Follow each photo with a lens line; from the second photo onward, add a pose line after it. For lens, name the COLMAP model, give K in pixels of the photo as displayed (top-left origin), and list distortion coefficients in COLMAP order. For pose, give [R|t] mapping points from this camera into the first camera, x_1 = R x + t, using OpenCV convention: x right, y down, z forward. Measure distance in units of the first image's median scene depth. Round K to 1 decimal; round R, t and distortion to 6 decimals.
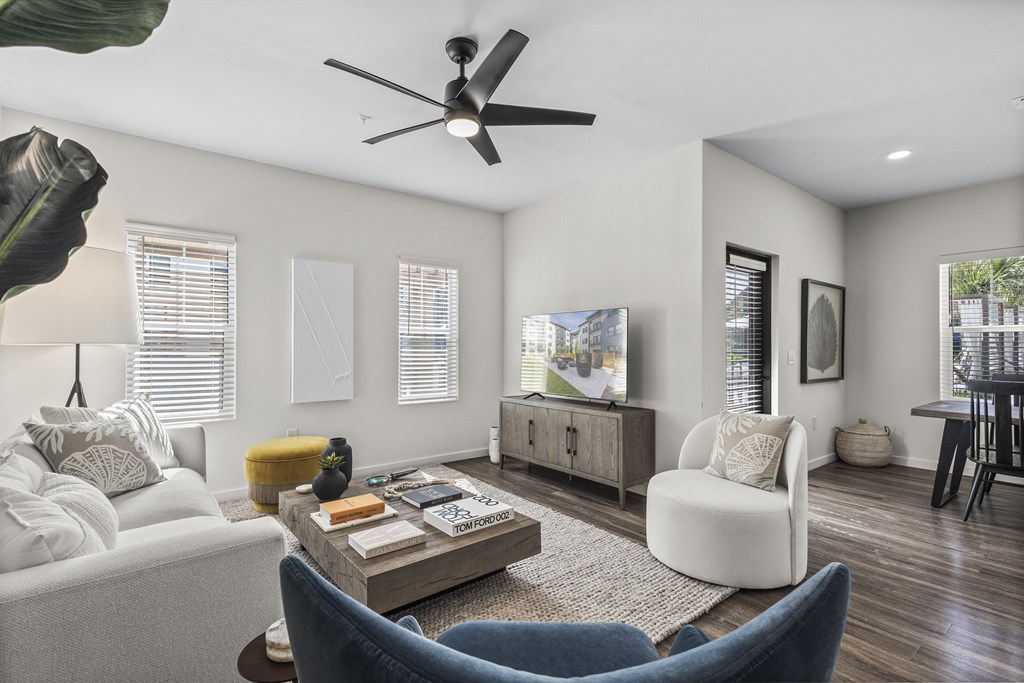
lens RADIAL K [[470.9, 0, 512.8], [0, 470.9, 341.5], [0, 0, 1]] dist [0.003283, -0.000723]
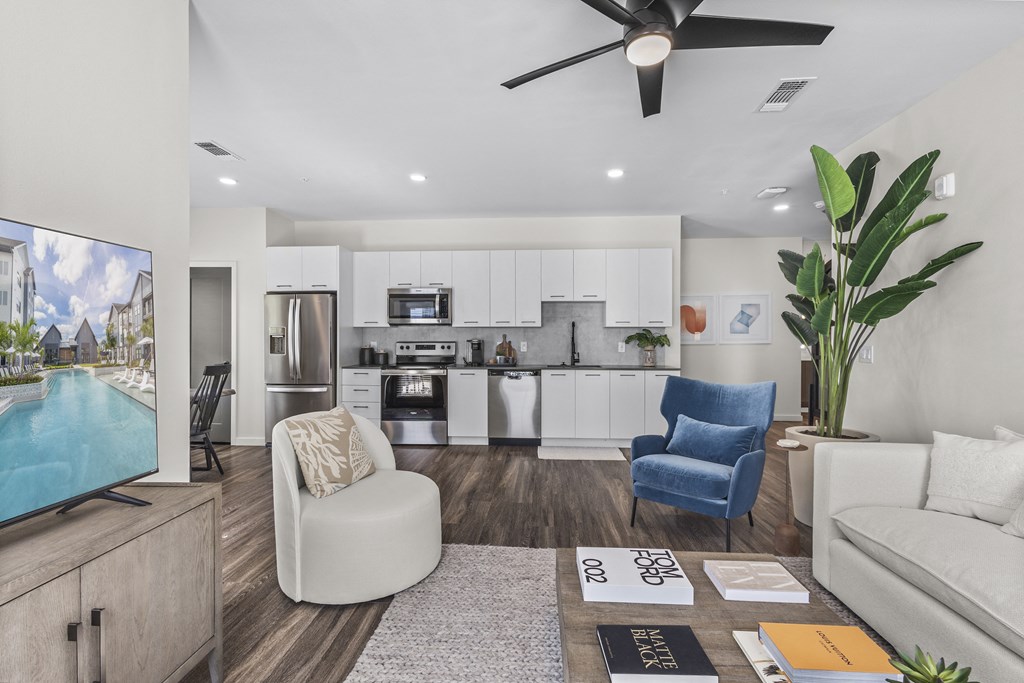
lens RADIAL K [[470.9, 0, 511.7], [0, 470.9, 344.2], [0, 0, 1]] dist [0.003283, -0.000723]
pose [[-0.747436, -0.007659, 0.664289, -0.277759], [-0.003872, 0.999967, 0.007173, 0.007919], [-0.664322, 0.002789, -0.747441, 1.062350]]
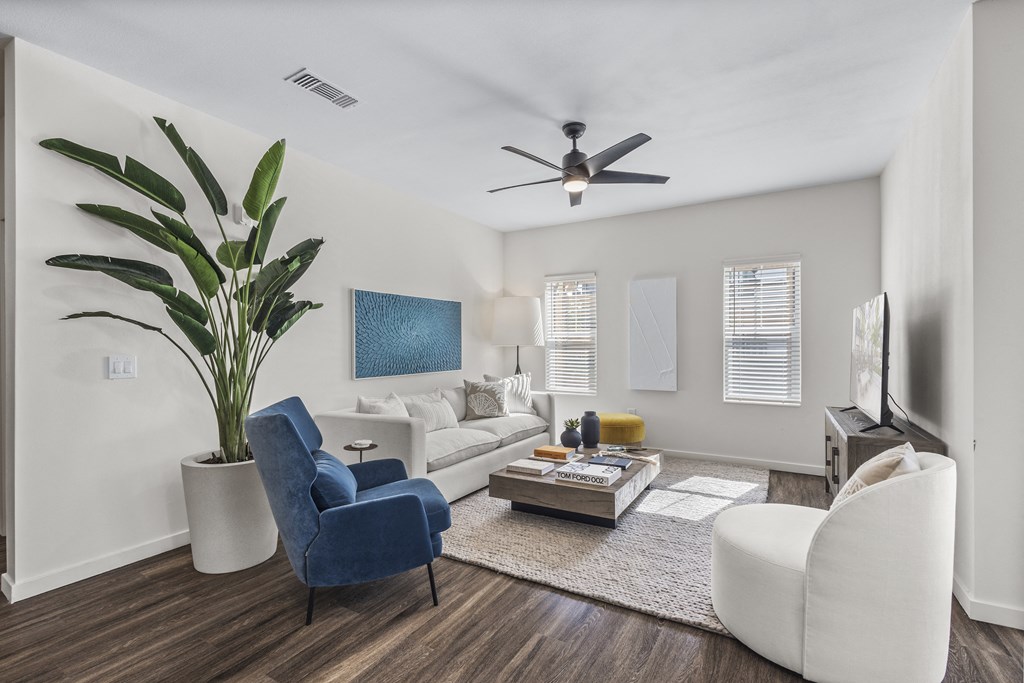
lens RADIAL K [[470.9, 0, 510.0], [0, 470.9, 347.3], [0, 0, 1]] dist [0.003283, -0.000723]
pose [[0.371142, 0.000416, -0.928576, 0.677527], [0.010361, 0.999936, 0.004589, 0.002297], [0.928518, -0.011324, 0.371114, 0.197044]]
